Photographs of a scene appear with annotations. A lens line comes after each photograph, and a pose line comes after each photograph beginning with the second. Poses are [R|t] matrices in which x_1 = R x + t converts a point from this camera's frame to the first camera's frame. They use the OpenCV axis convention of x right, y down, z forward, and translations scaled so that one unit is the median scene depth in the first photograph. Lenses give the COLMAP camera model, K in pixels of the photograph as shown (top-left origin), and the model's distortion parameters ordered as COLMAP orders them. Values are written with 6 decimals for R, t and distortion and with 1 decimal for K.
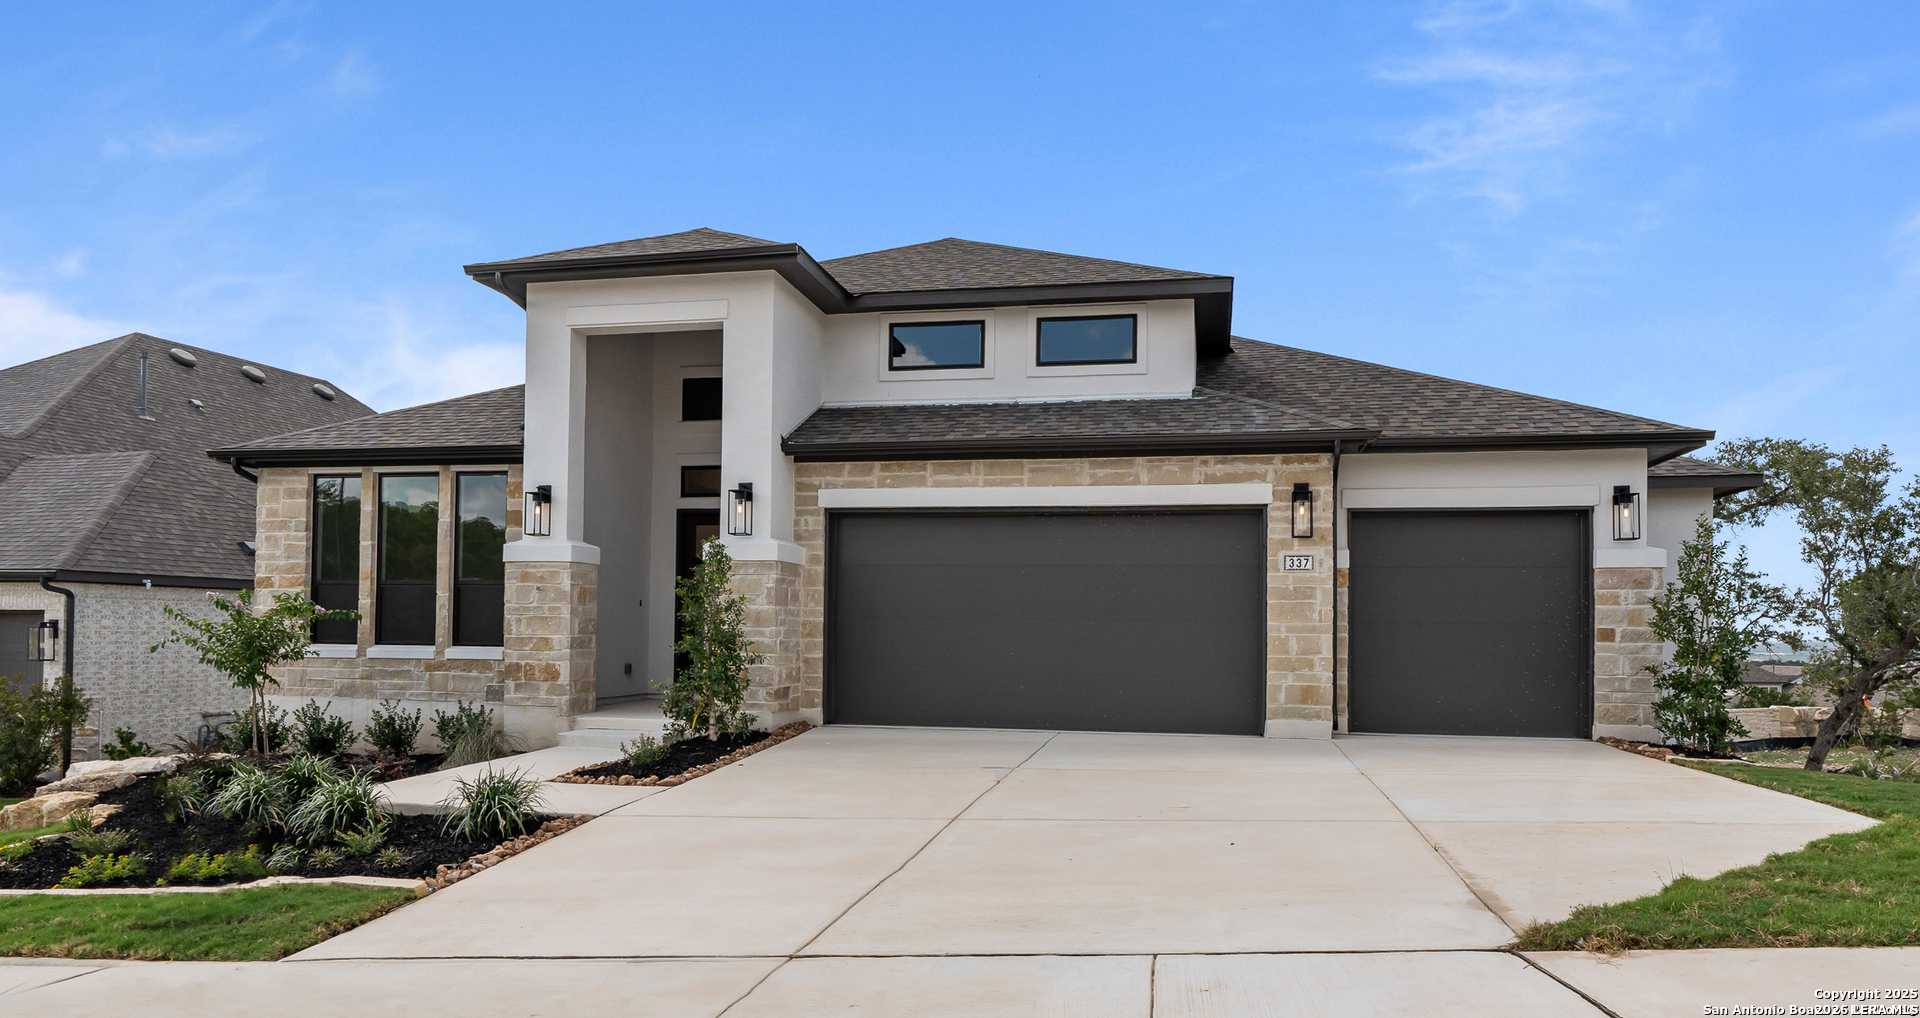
lens RADIAL K [[1187.8, 0, 950.5], [0, 1187.8, 617.1], [0, 0, 1]] dist [-0.001290, -0.001899]
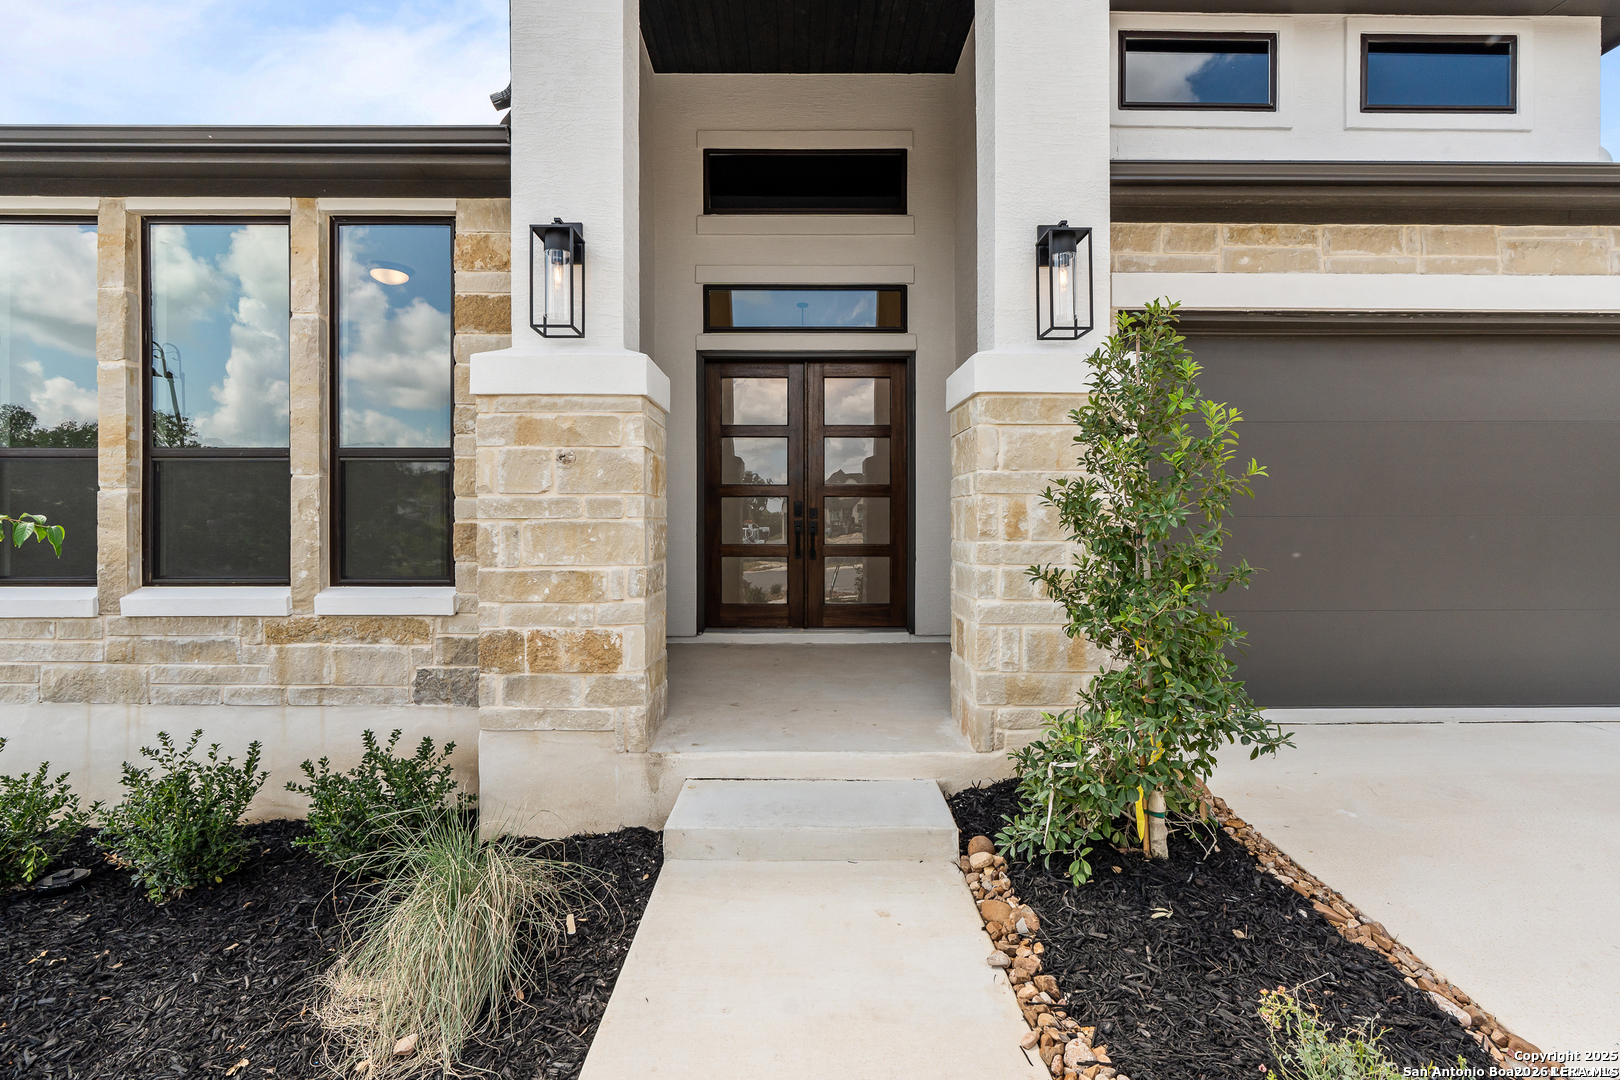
lens RADIAL K [[743.8, 0, 804.0], [0, 743.8, 525.4], [0, 0, 1]] dist [-0.008450, 0.004589]
pose [[0.975830, -0.014380, 0.218057, -0.319866], [0.009794, 0.999708, 0.022098, -0.004841], [-0.218311, -0.019428, 0.975686, 0.716400]]
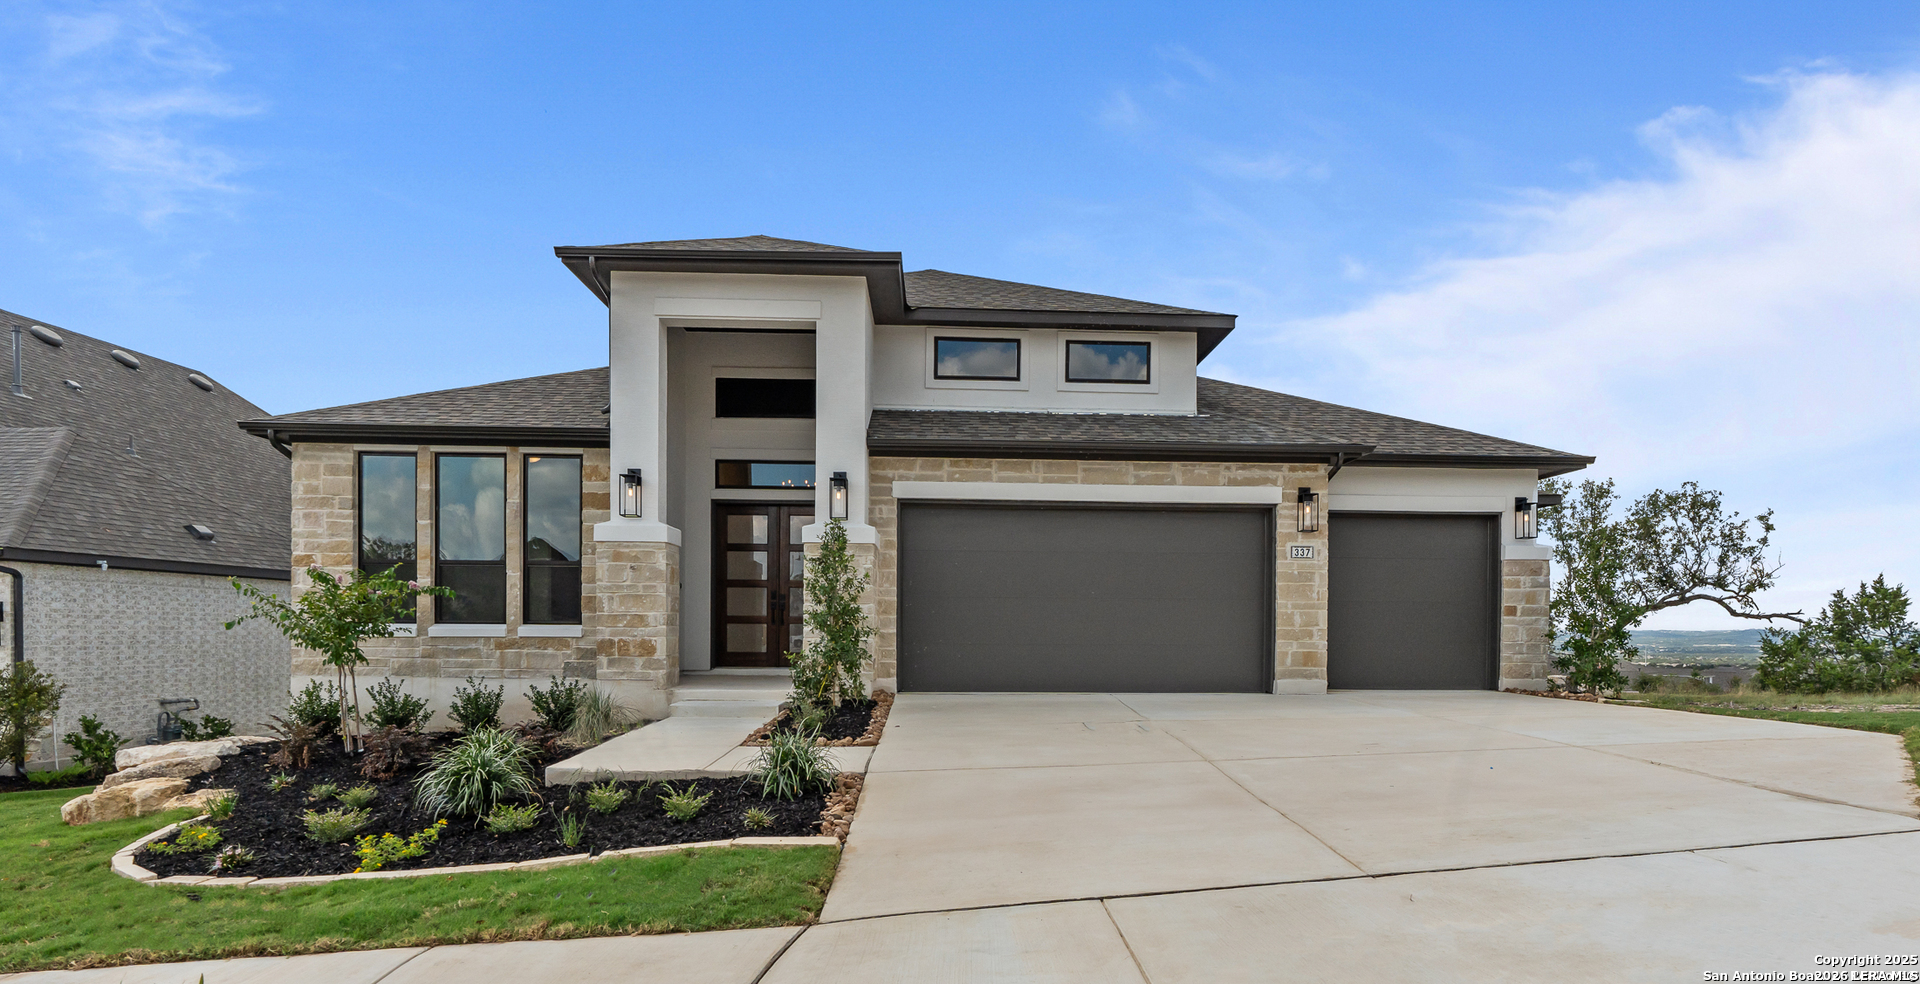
lens RADIAL K [[981.4, 0, 970.6], [0, 981.4, 644.9], [0, 0, 1]] dist [-0.005684, 0.002520]
pose [[0.968568, -0.008370, 0.248606, -0.273168], [0.000987, 0.999555, 0.029809, 0.018235], [-0.248745, -0.028627, 0.968146, 0.090491]]
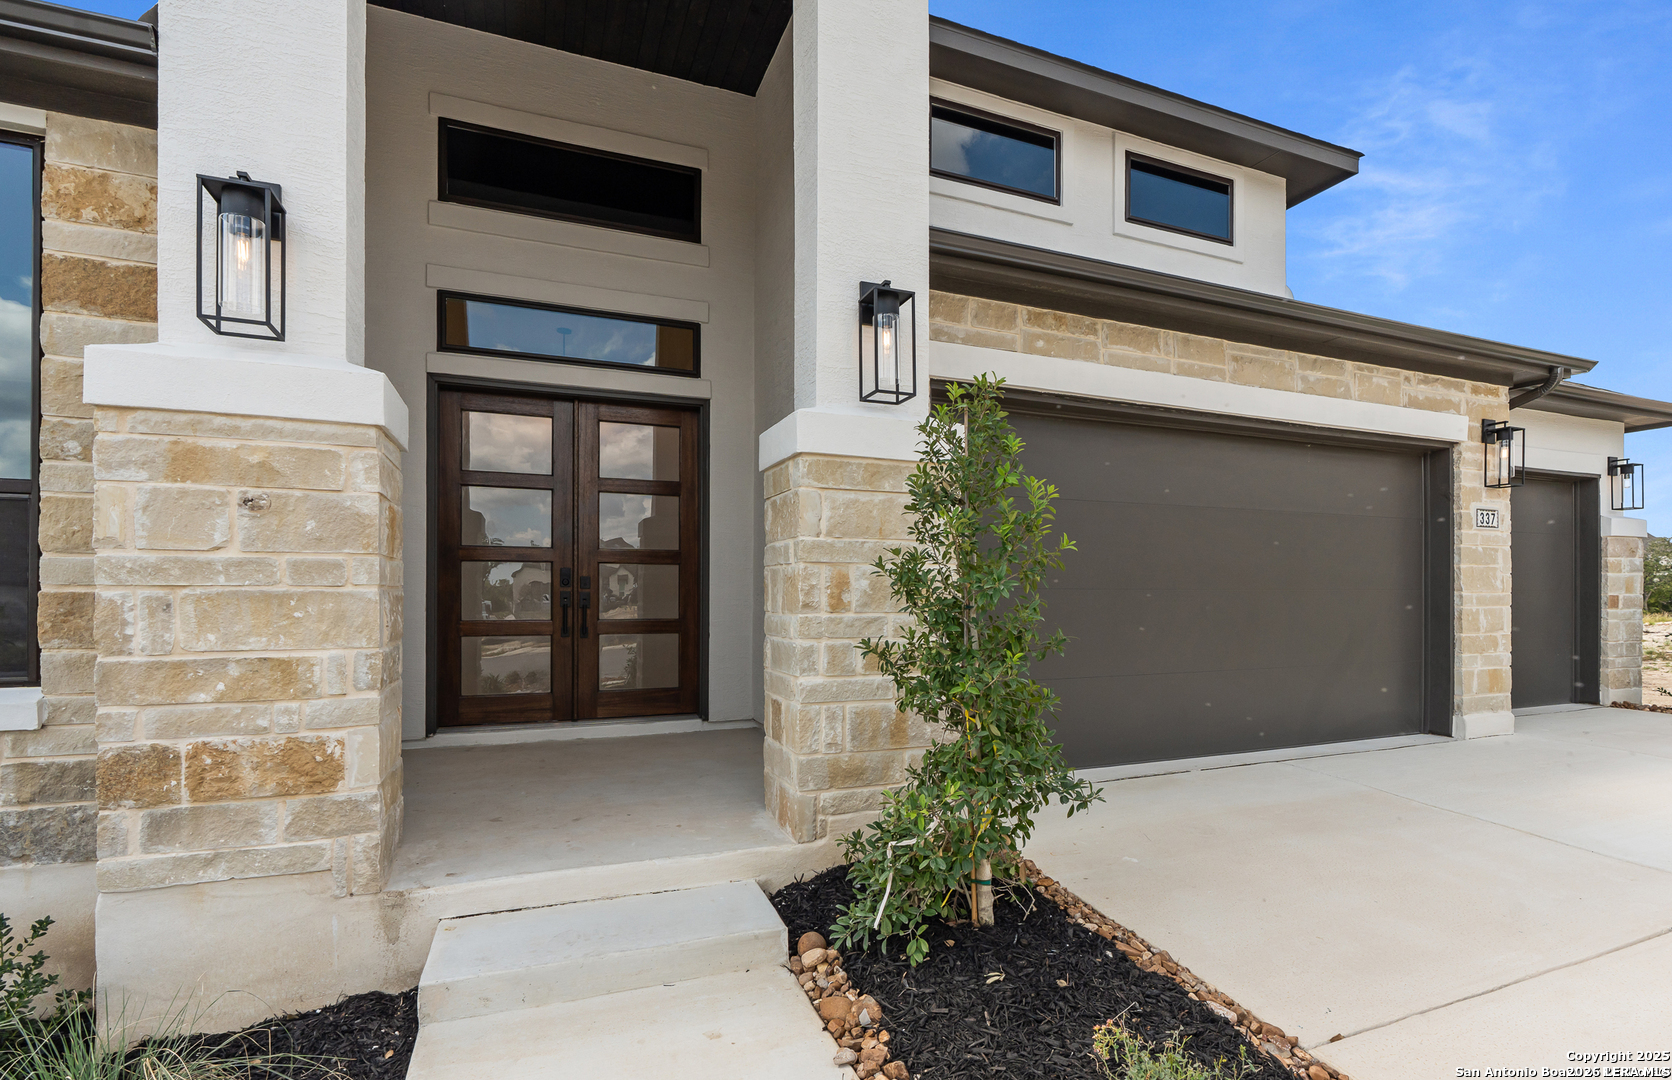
lens RADIAL K [[838.7, 0, 903.9], [0, 838.7, 593.4], [0, 0, 1]] dist [-0.006797, 0.002491]
pose [[0.808448, -0.010006, 0.588483, -0.336449], [-0.000696, 0.999839, 0.017956, -0.004382], [-0.588568, -0.014926, 0.808310, 0.718747]]
